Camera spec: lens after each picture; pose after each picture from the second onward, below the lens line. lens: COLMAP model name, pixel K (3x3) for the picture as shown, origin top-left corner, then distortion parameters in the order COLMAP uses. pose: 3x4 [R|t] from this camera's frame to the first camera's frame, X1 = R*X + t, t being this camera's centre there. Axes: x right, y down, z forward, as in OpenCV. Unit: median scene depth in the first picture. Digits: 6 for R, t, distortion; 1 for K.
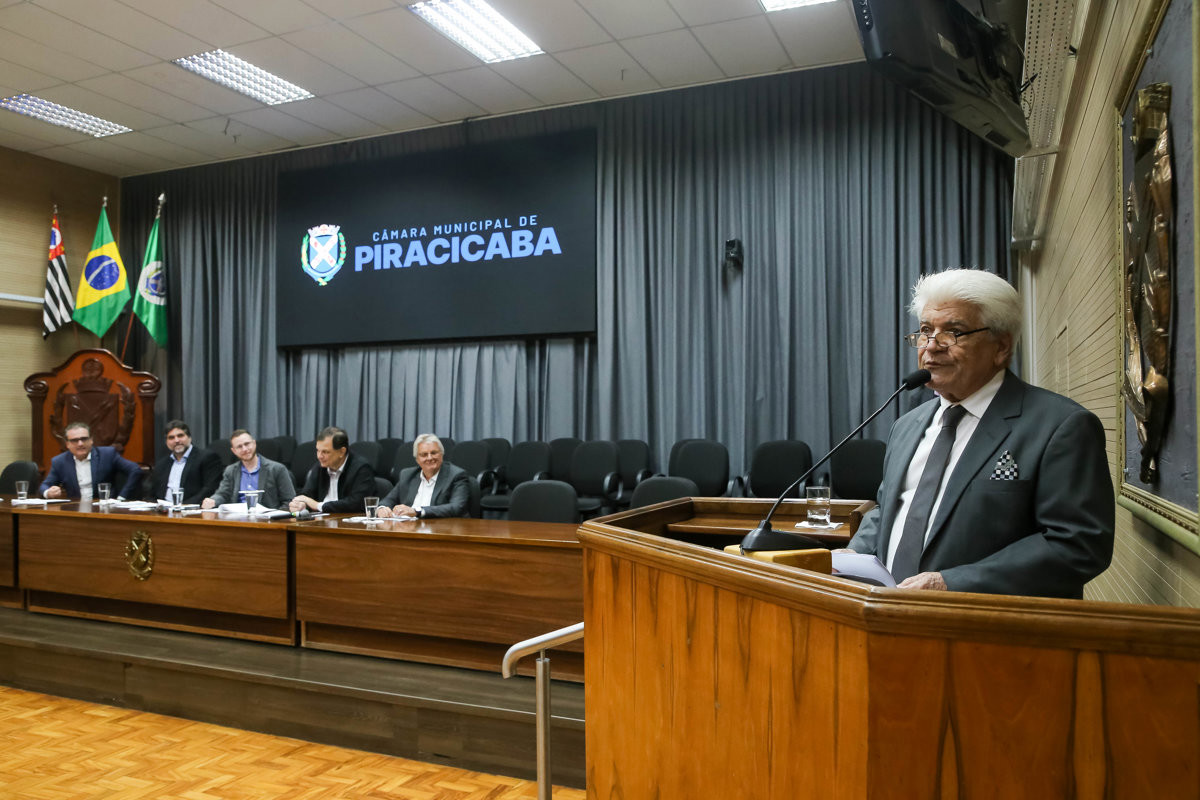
lens RADIAL K [[912.8, 0, 566.9], [0, 912.8, 409.0], [0, 0, 1]] dist [-0.020601, 0.007720]
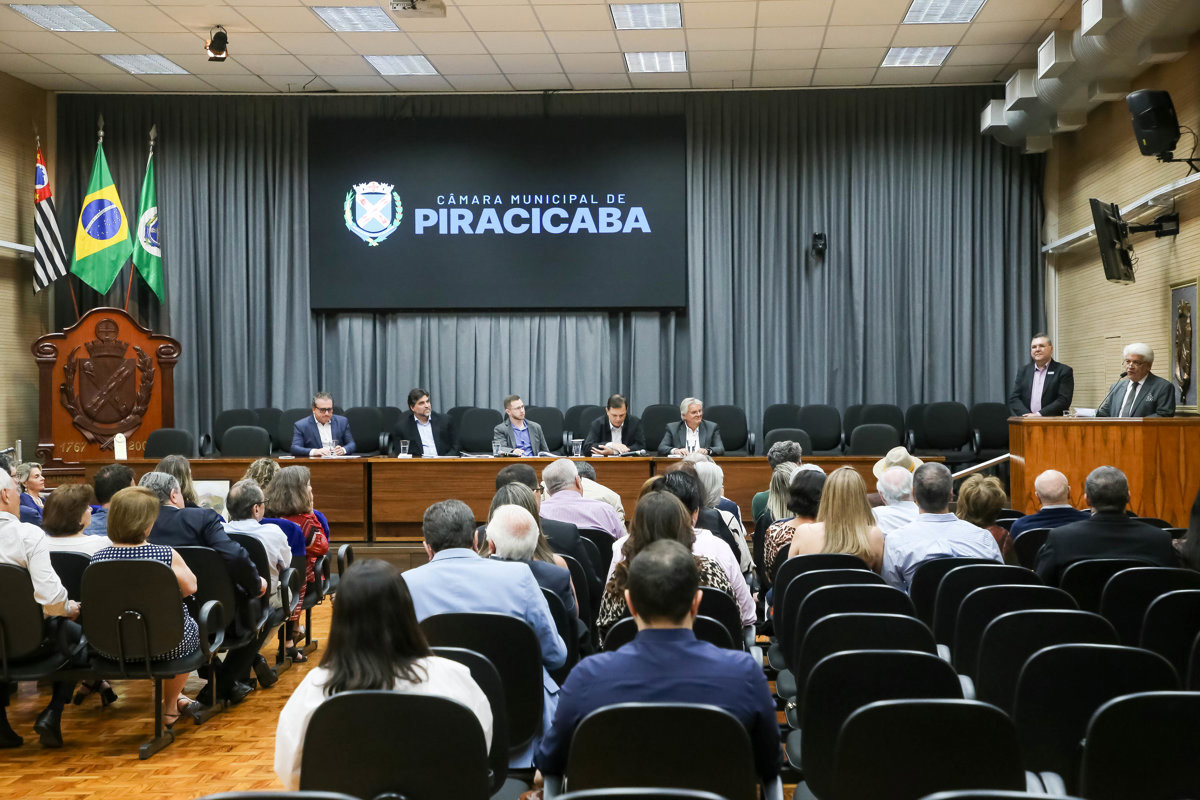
lens RADIAL K [[2122.7, 0, 579.0], [0, 2122.7, 409.0], [0, 0, 1]] dist [0.304015, 0.000000]
pose [[0.930445, -0.005380, 0.366392, -0.943433], [-0.002346, 0.999784, 0.020638, -0.013590], [-0.366424, -0.020063, 0.930232, -1.223775]]
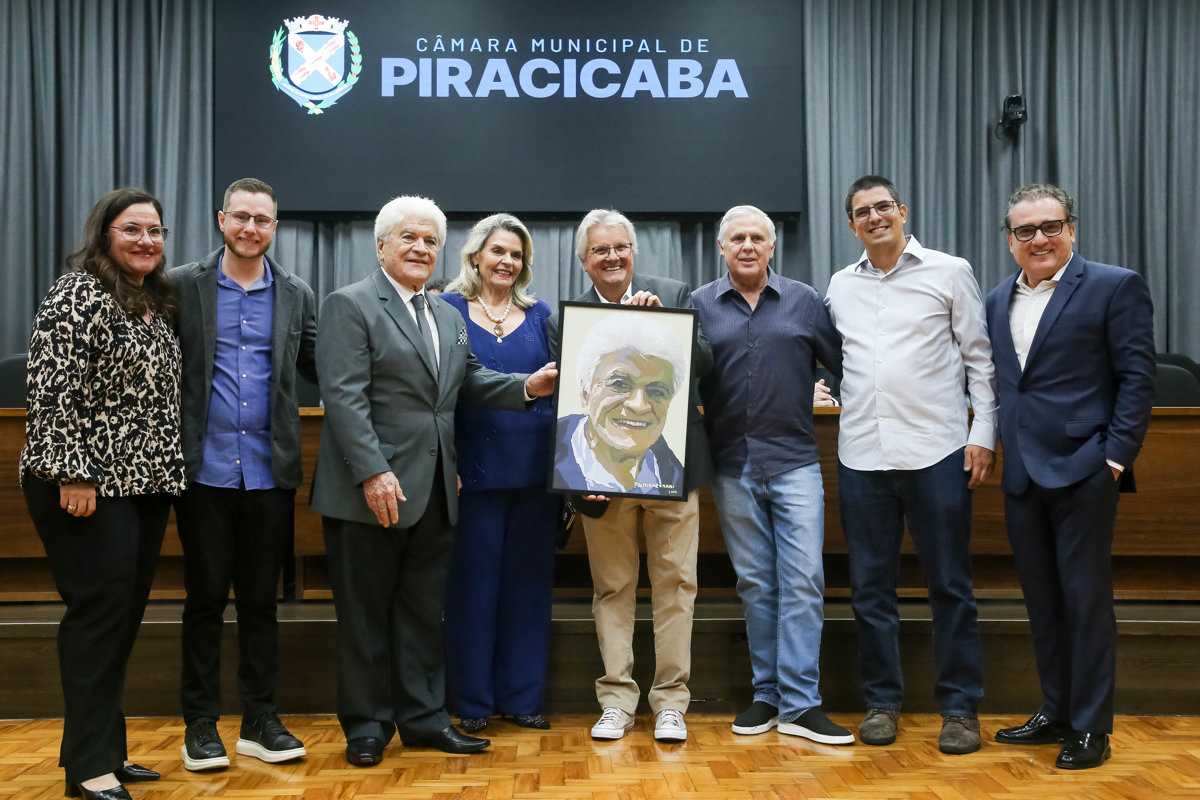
lens RADIAL K [[1329.8, 0, 591.0], [0, 1329.8, 392.0], [0, 0, 1]] dist [0.084576, 0.000000]
pose [[0.907663, 0.020129, 0.419217, -0.503987], [-0.008644, 0.999534, -0.029279, 0.078486], [-0.419611, 0.022952, 0.907414, 0.126447]]
